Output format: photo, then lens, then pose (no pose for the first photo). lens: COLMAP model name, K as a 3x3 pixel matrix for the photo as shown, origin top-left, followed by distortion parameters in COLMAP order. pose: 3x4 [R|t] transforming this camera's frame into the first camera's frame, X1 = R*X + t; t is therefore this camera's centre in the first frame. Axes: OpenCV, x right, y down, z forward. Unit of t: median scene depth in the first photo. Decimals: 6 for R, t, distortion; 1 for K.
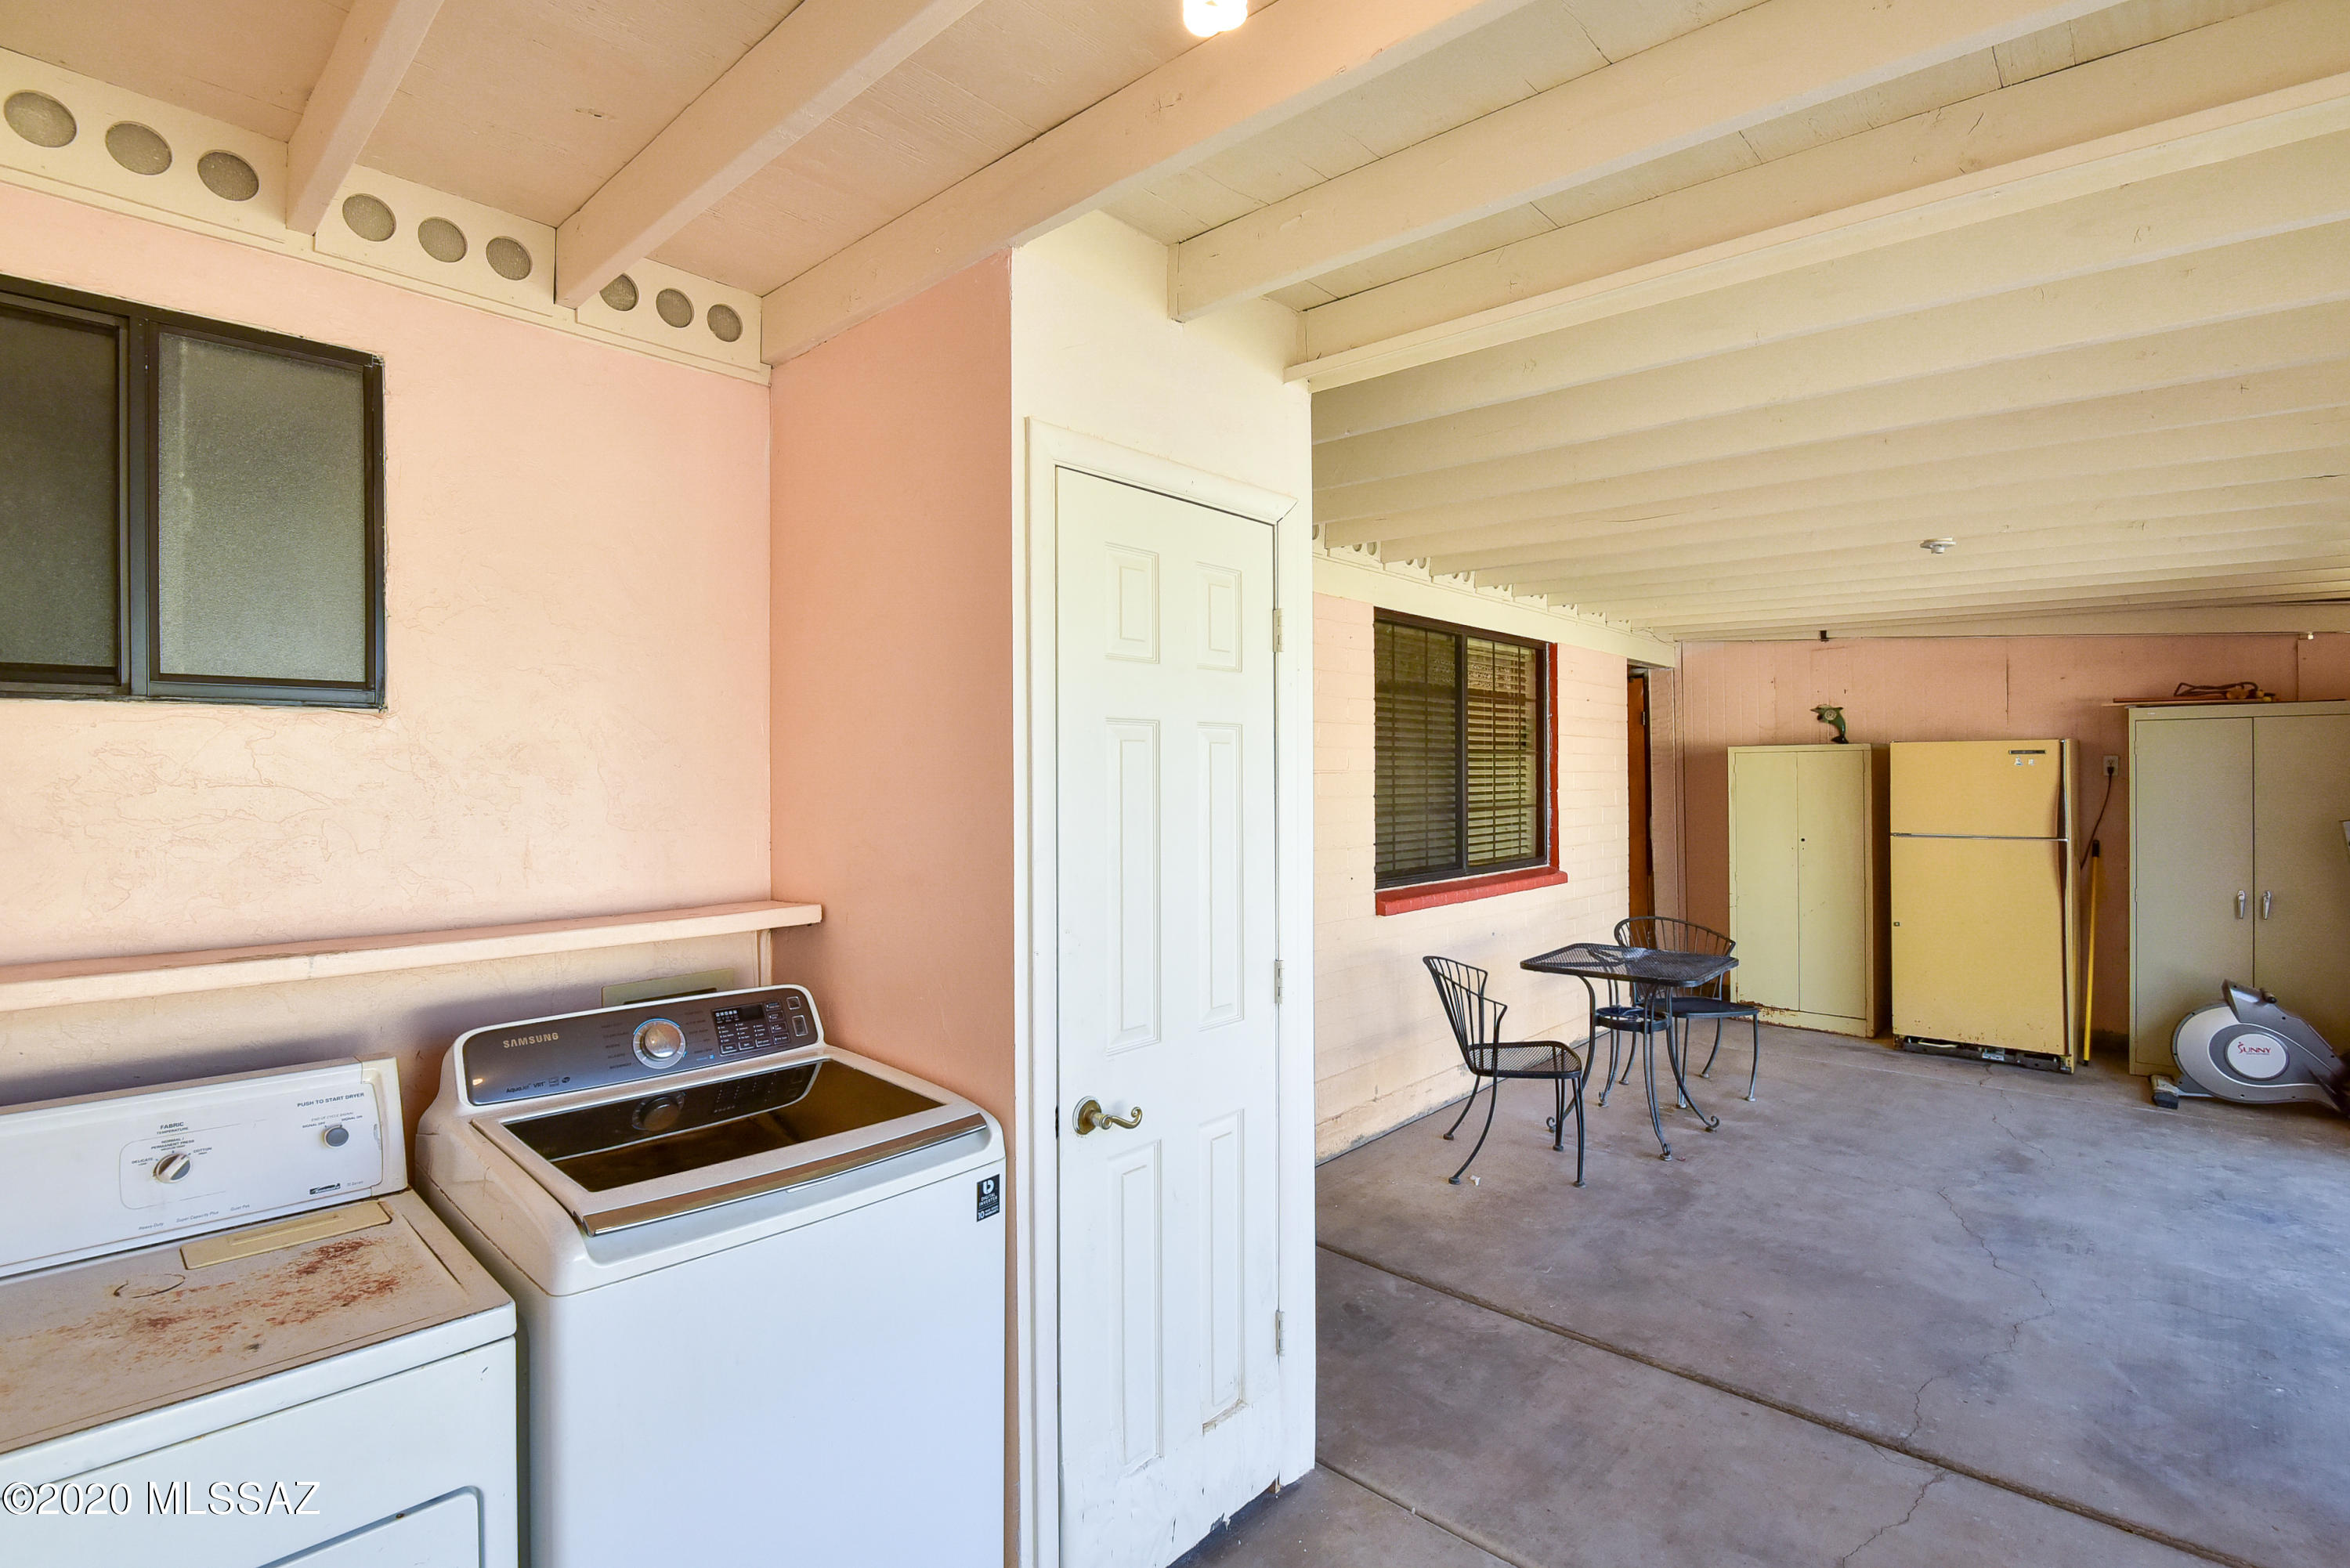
lens RADIAL K [[1096.7, 0, 1178.3], [0, 1096.7, 770.2], [0, 0, 1]] dist [-0.017749, -0.001324]
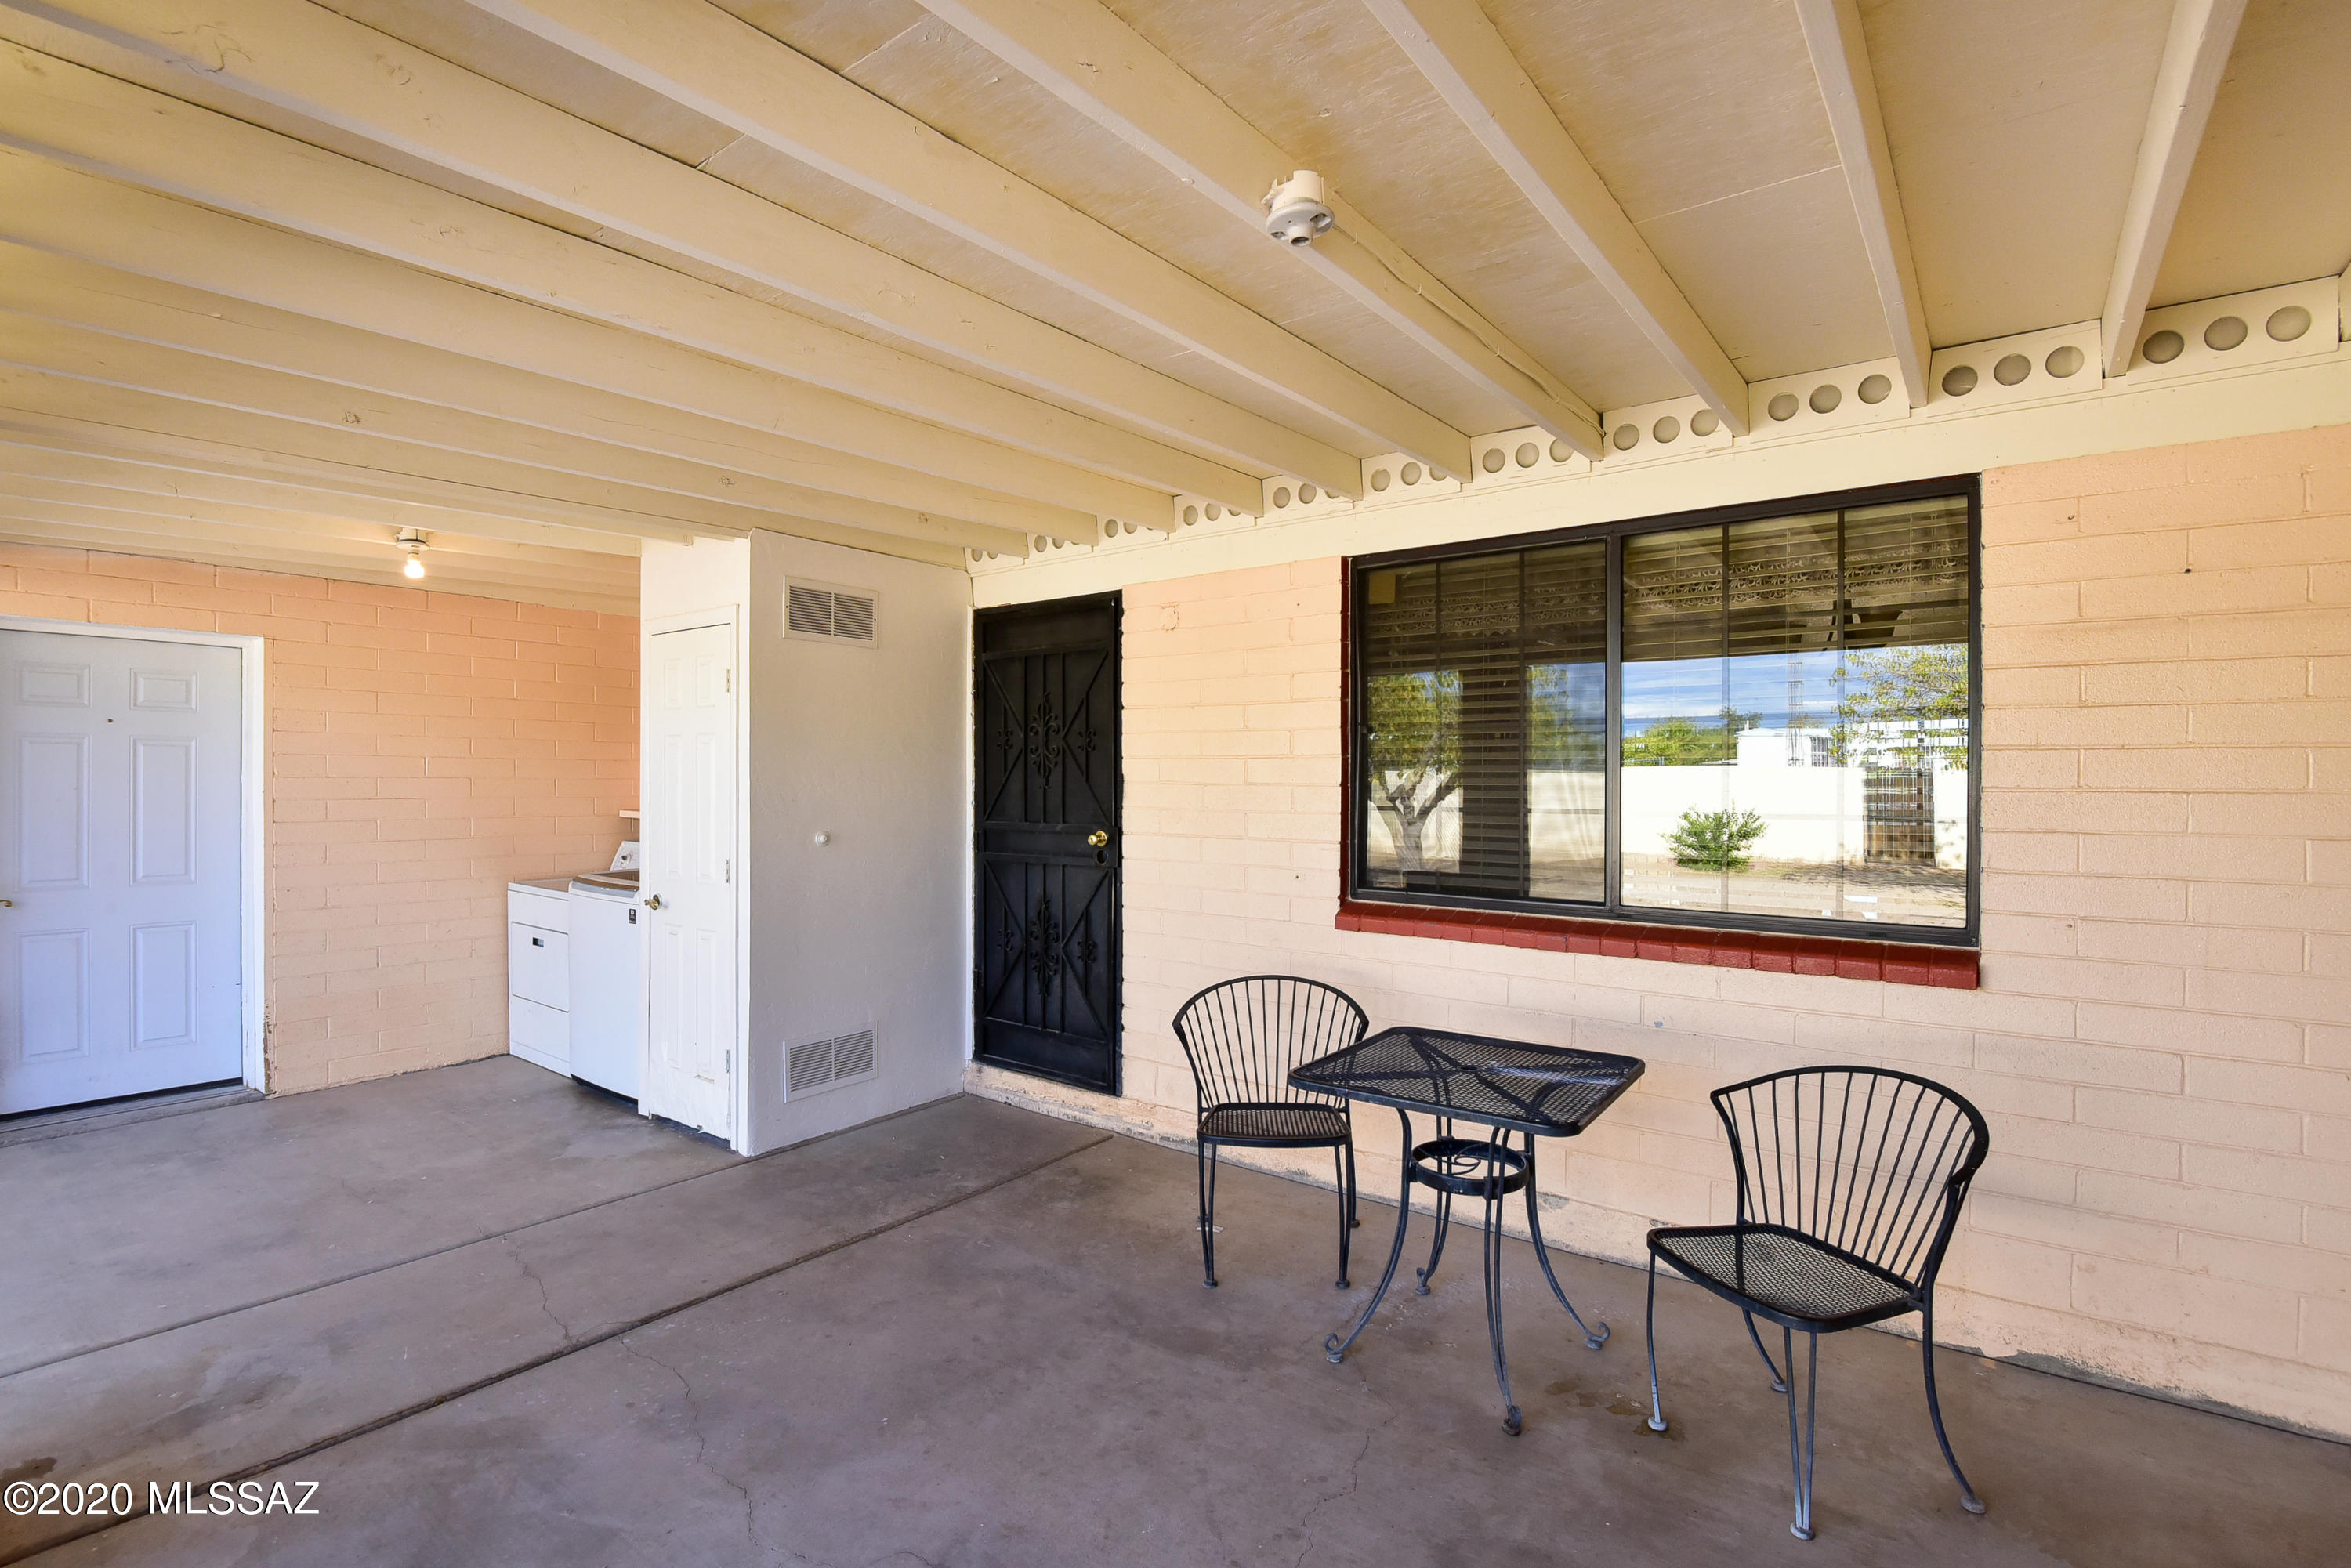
lens RADIAL K [[1097.3, 0, 1178.8], [0, 1097.3, 770.2], [0, 0, 1]] dist [-0.017749, -0.001324]
pose [[0.088815, -0.003443, -0.996042, 0.943834], [-0.000036, 0.999994, -0.003460, 0.014286], [0.996048, 0.000343, 0.088814, 0.751246]]
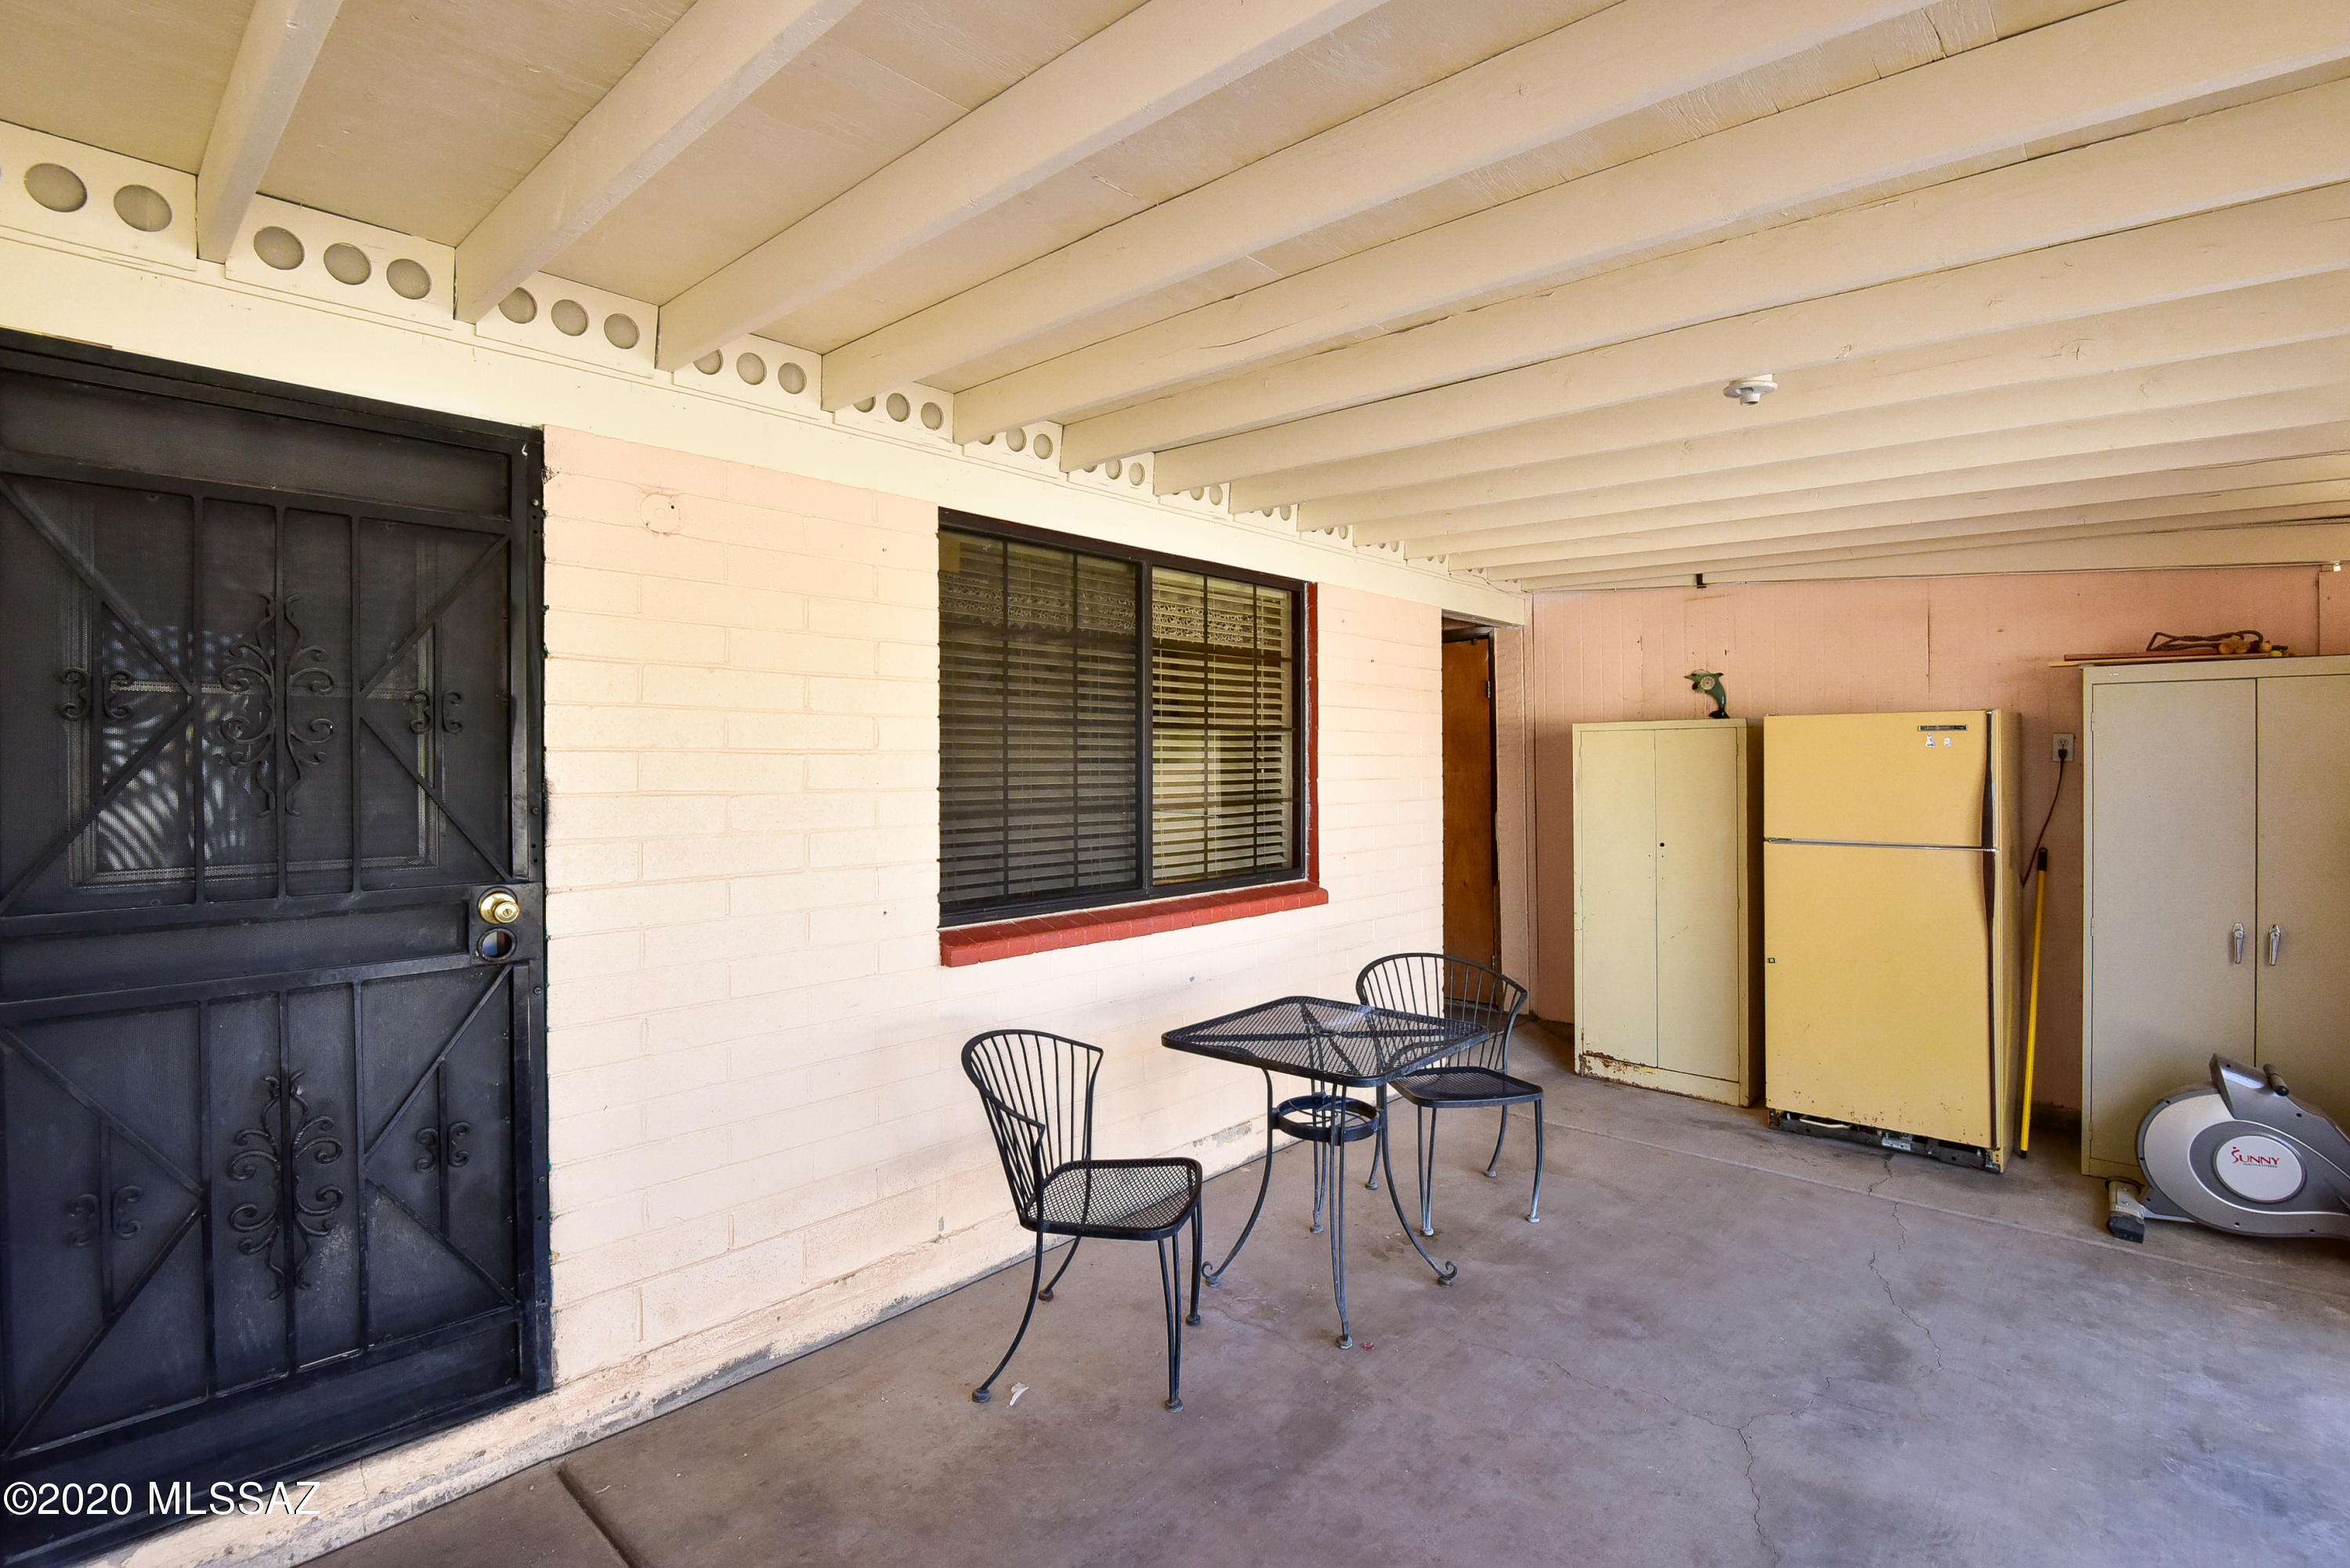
lens RADIAL K [[1093.6, 0, 1177.4], [0, 1093.6, 761.3], [0, 0, 1]] dist [-0.016236, -0.001443]
pose [[0.999997, 0.001164, -0.002211, 0.306313], [-0.001157, 0.999993, 0.003591, 0.003883], [0.002215, -0.003588, 0.999991, 0.307305]]
